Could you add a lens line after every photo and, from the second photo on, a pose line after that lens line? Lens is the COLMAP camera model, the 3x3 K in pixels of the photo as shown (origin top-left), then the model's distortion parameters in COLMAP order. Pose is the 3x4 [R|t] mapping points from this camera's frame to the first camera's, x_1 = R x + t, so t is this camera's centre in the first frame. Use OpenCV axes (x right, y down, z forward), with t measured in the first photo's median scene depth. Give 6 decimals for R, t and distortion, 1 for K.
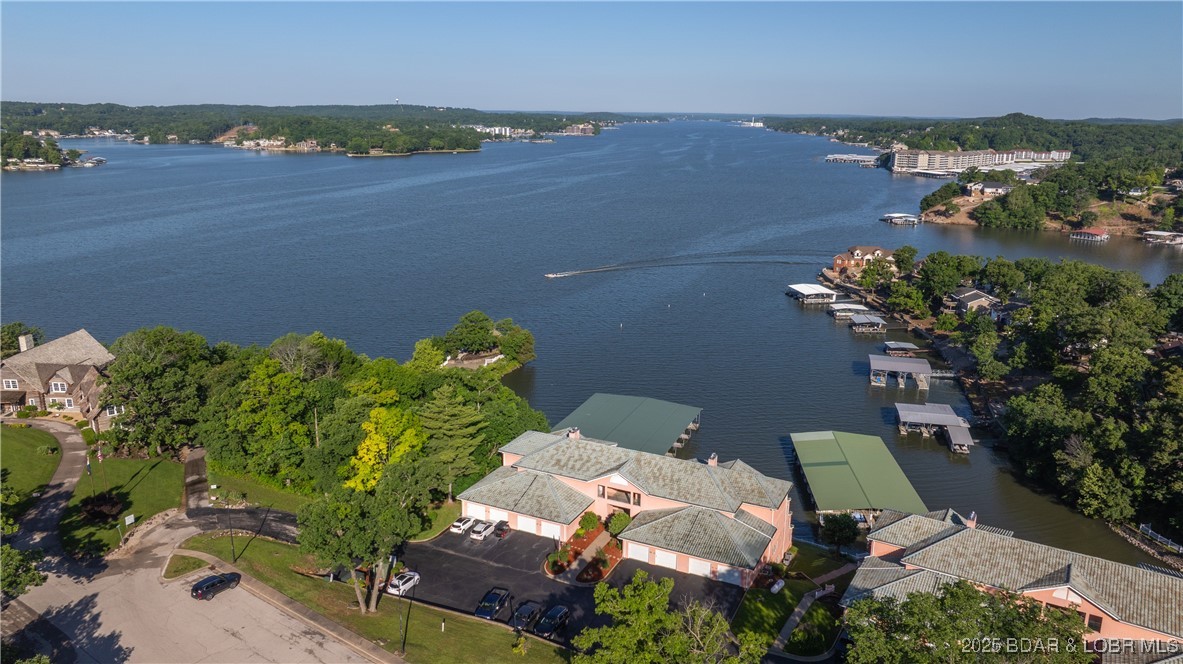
lens RADIAL K [[834.5, 0, 601.8], [0, 834.5, 327.0], [0, 0, 1]] dist [-0.029068, 0.024537]
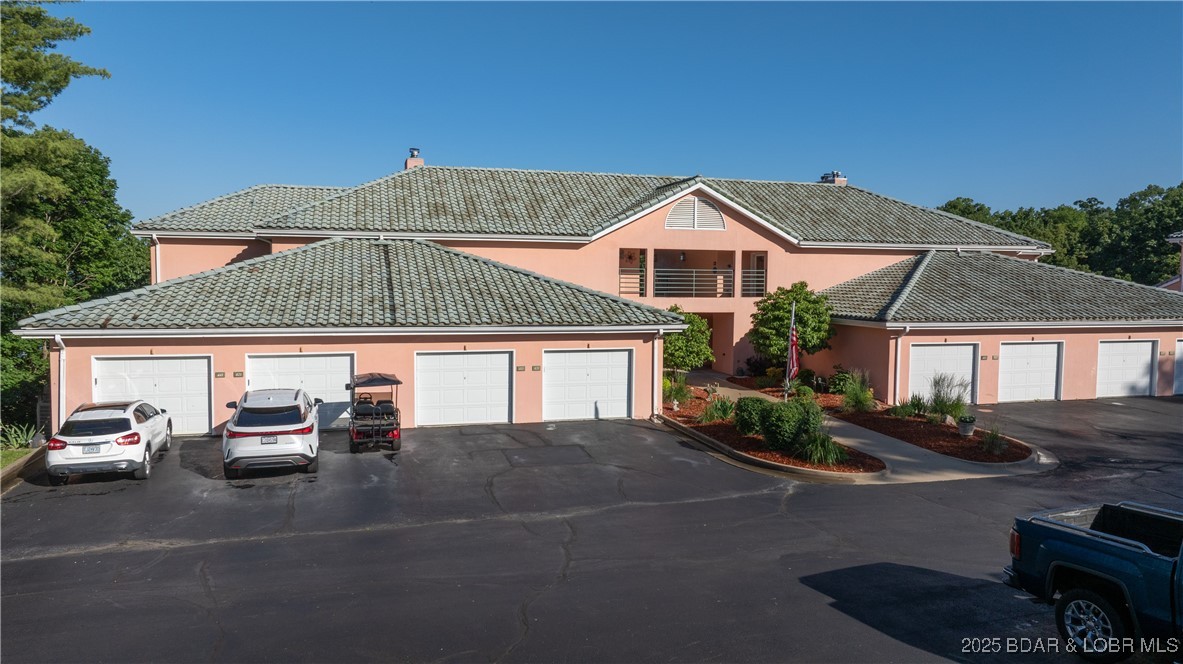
lens RADIAL K [[834.5, 0, 601.8], [0, 834.5, 327.0], [0, 0, 1]] dist [-0.029068, 0.024537]
pose [[0.746252, -0.048566, 0.663890, -0.196953], [0.166057, 0.979386, -0.115013, 0.242589], [-0.644619, 0.196072, 0.738933, 0.783386]]
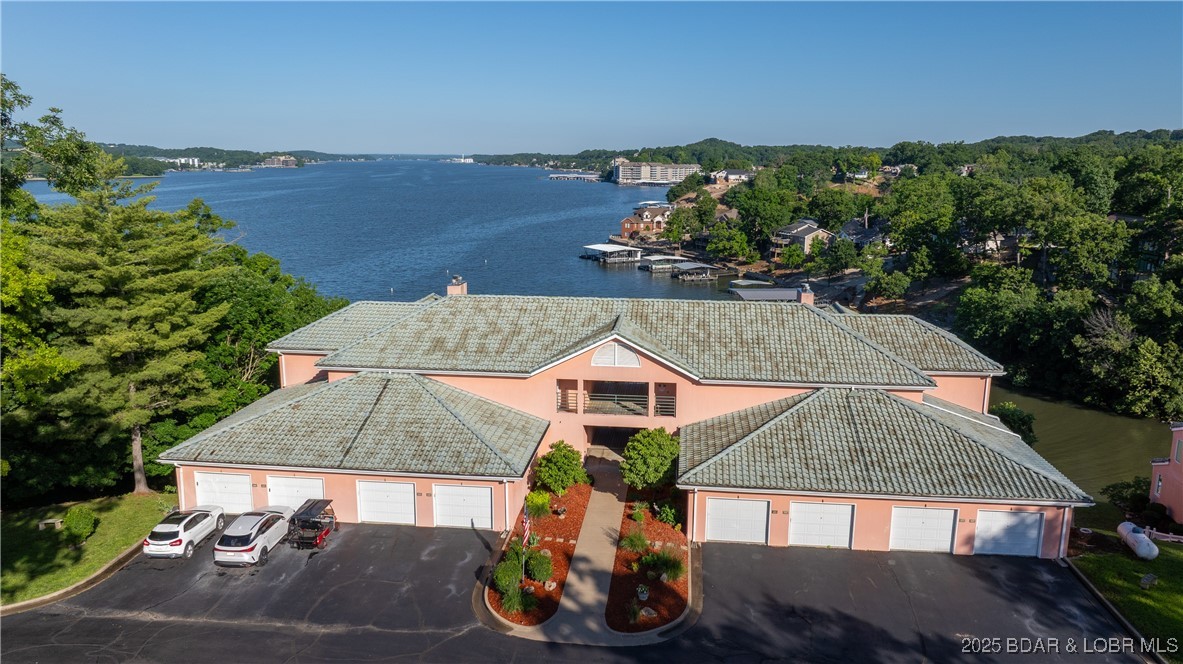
lens RADIAL K [[834.5, 0, 601.8], [0, 834.5, 327.0], [0, 0, 1]] dist [-0.029068, 0.024537]
pose [[0.942962, -0.071594, 0.325110, -0.108411], [0.086670, 0.995719, -0.032109, 0.175580], [-0.321420, 0.058455, 0.945131, 0.609810]]
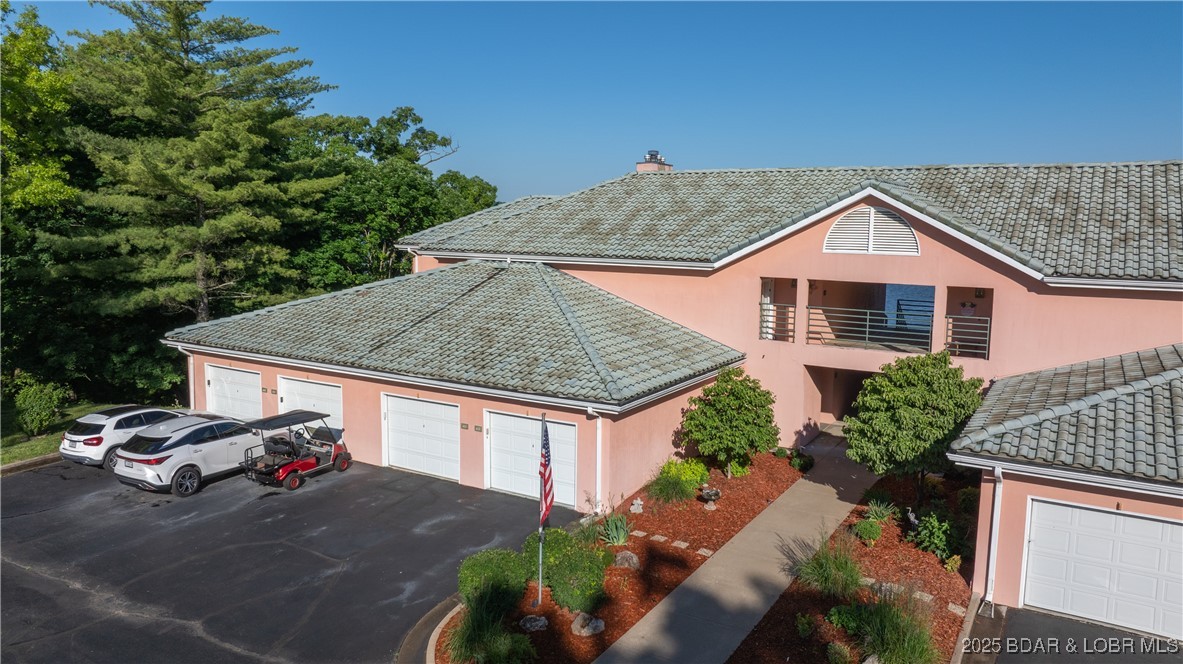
lens RADIAL K [[834.5, 0, 601.8], [0, 834.5, 327.0], [0, 0, 1]] dist [-0.029068, 0.024537]
pose [[0.995201, 0.011780, -0.097140, -0.024471], [-0.023682, 0.992211, -0.122294, 0.225417], [0.094943, 0.124008, 0.987729, 0.766768]]
